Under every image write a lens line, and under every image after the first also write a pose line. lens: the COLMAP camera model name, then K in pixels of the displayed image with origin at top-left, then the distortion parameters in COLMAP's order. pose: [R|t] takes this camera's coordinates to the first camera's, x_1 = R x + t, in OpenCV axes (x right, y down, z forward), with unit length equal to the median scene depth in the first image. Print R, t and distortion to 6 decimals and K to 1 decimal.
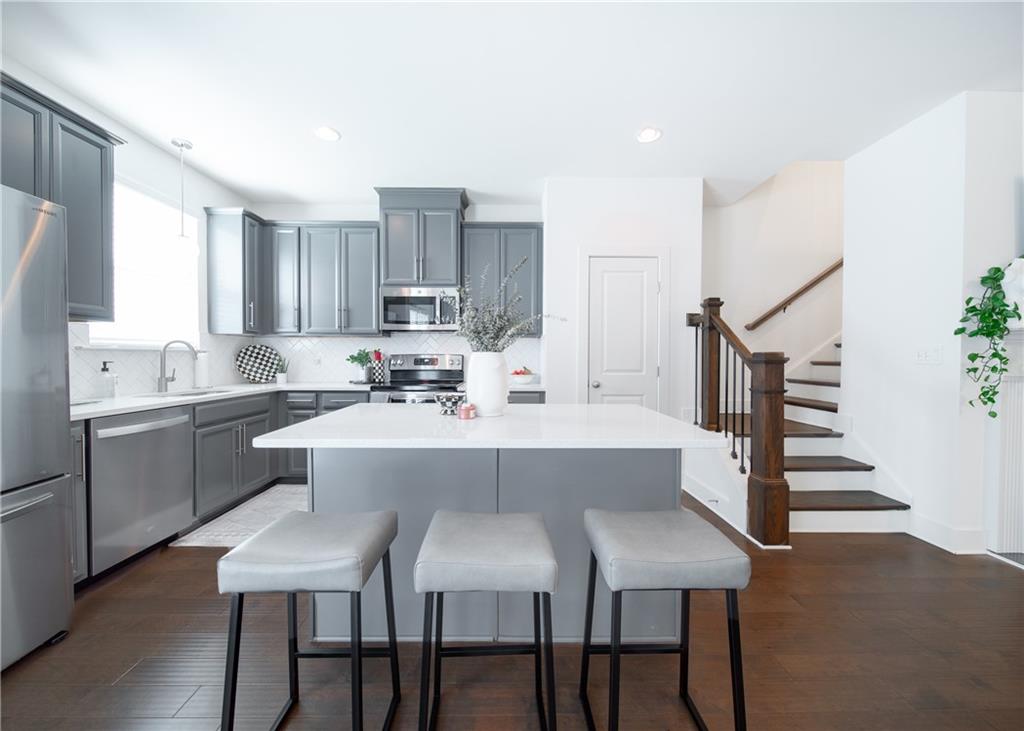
lens RADIAL K [[392.2, 0, 512.6], [0, 392.2, 361.2], [0, 0, 1]] dist [-0.001975, -0.000266]
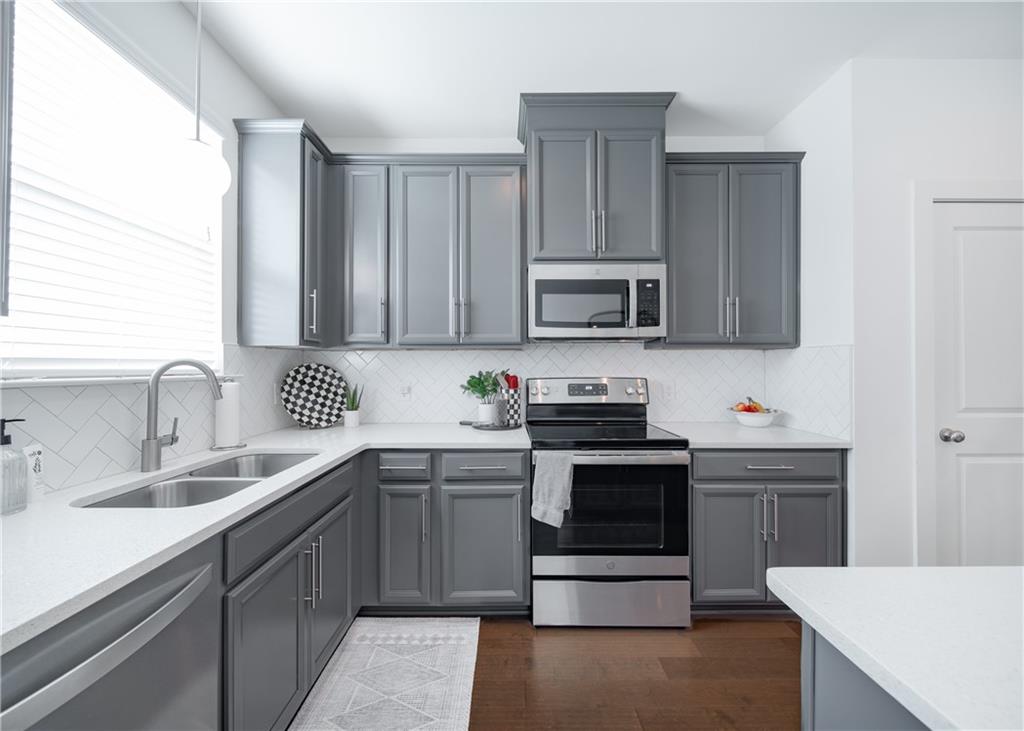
lens RADIAL K [[392.2, 0, 505.6], [0, 392.2, 361.9], [0, 0, 1]] dist [-0.001975, -0.000266]
pose [[0.999859, -0.004957, -0.016059, -0.362590], [0.004562, 0.999687, -0.024592, -0.029691], [0.016176, 0.024515, 0.999569, 0.420852]]
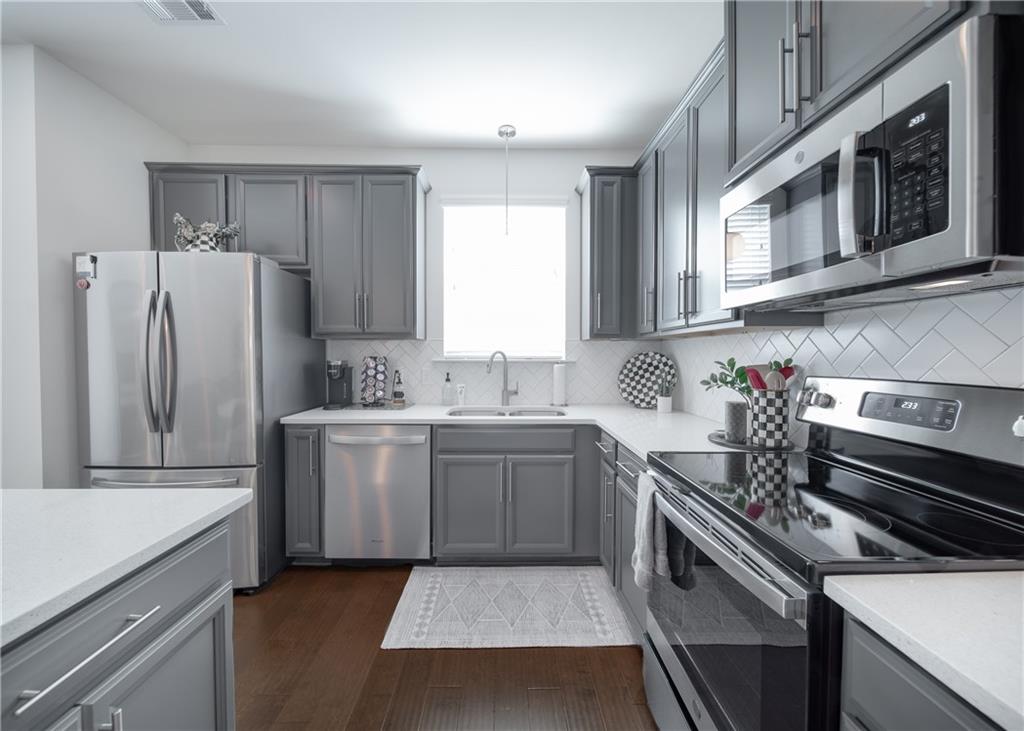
lens RADIAL K [[392.2, 0, 506.2], [0, 392.2, 361.7], [0, 0, 1]] dist [-0.001975, -0.000266]
pose [[-0.008104, 0.014596, -0.999861, 0.045709], [-0.013060, 0.999807, 0.014701, -0.032891], [0.999882, 0.013177, -0.007912, 0.795940]]
